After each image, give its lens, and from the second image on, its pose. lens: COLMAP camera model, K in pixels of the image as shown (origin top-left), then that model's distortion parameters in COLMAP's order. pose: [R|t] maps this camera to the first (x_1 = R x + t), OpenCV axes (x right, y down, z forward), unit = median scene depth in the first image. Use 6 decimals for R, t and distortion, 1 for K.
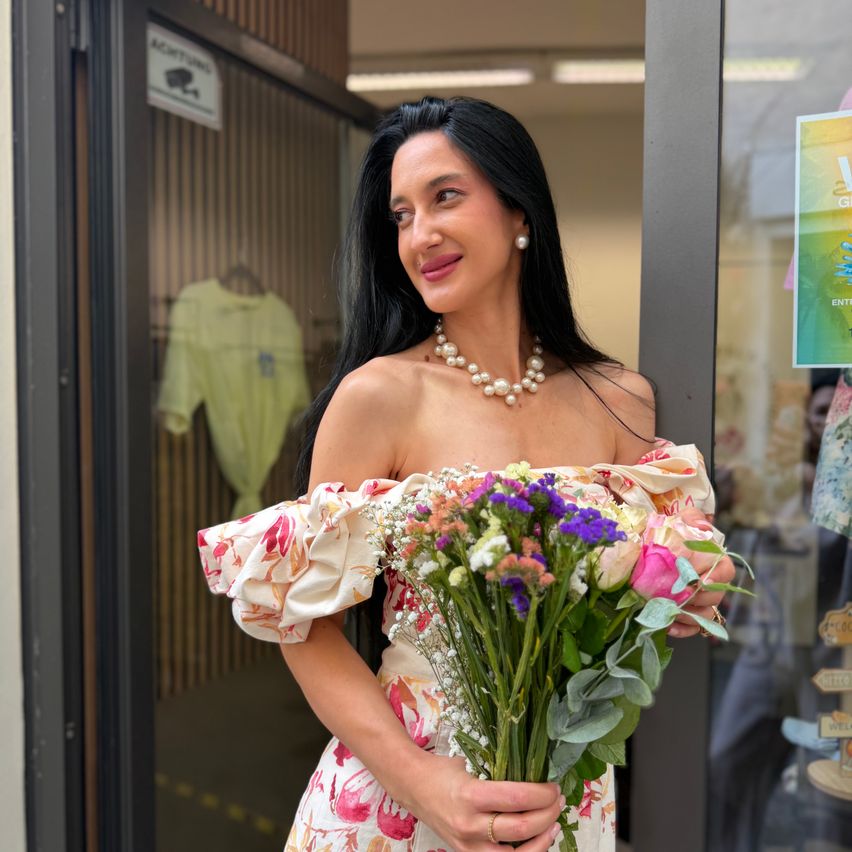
lens RADIAL K [[810.8, 0, 422.9], [0, 810.8, 426.1], [0, 0, 1]] dist [-0.009824, -0.012829]
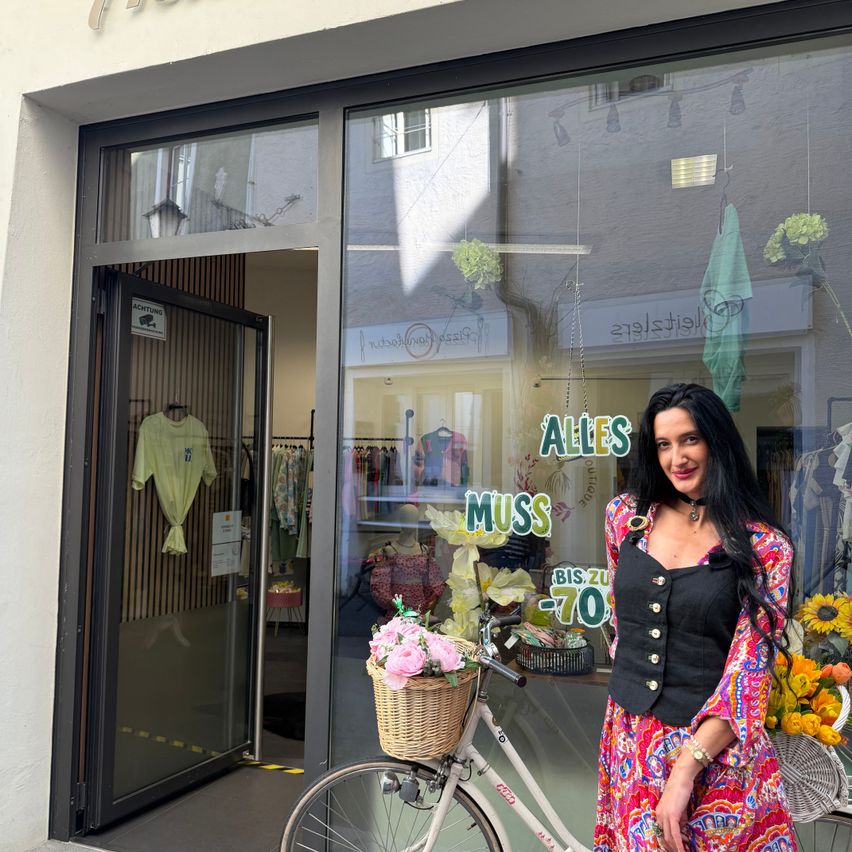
lens RADIAL K [[801.5, 0, 410.0], [0, 801.5, 419.3], [0, 0, 1]] dist [0.023908, -0.043935]
pose [[0.998980, 0.016390, 0.042077, 0.305262], [-0.011764, 0.994091, -0.107911, 0.044008], [-0.043597, 0.107305, 0.993270, -1.096942]]
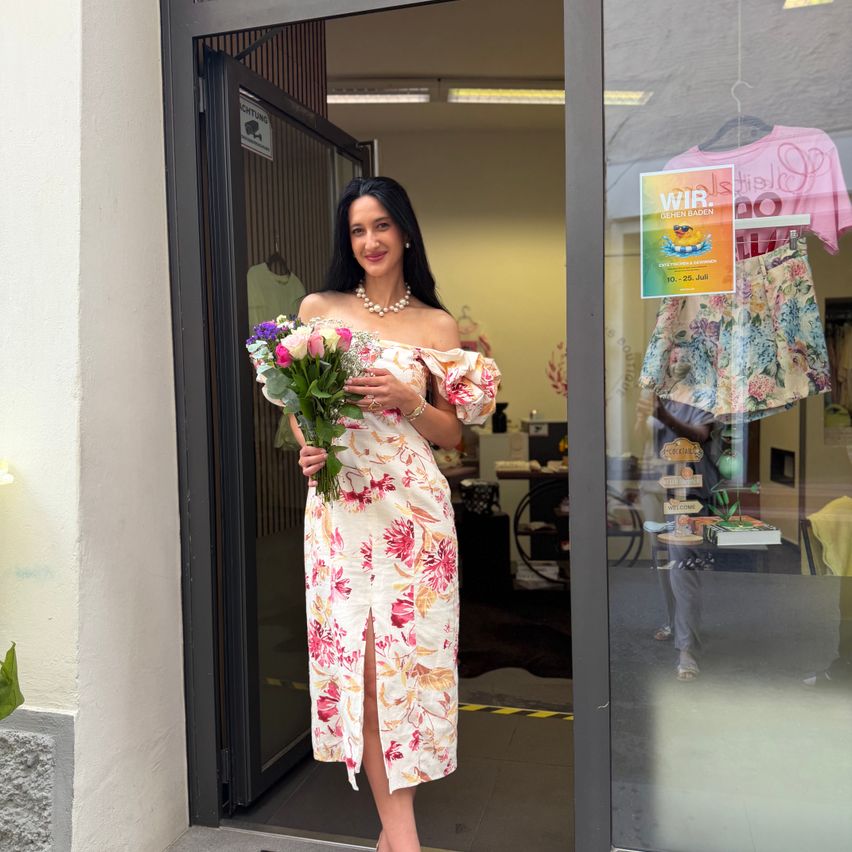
lens RADIAL K [[801.5, 0, 410.0], [0, 801.5, 419.3], [0, 0, 1]] dist [0.023908, -0.043935]
pose [[0.989610, -0.030974, 0.140403, -0.242443], [0.031279, 0.999511, 0.000031, 0.126915], [-0.140335, 0.004361, 0.990094, -0.540091]]
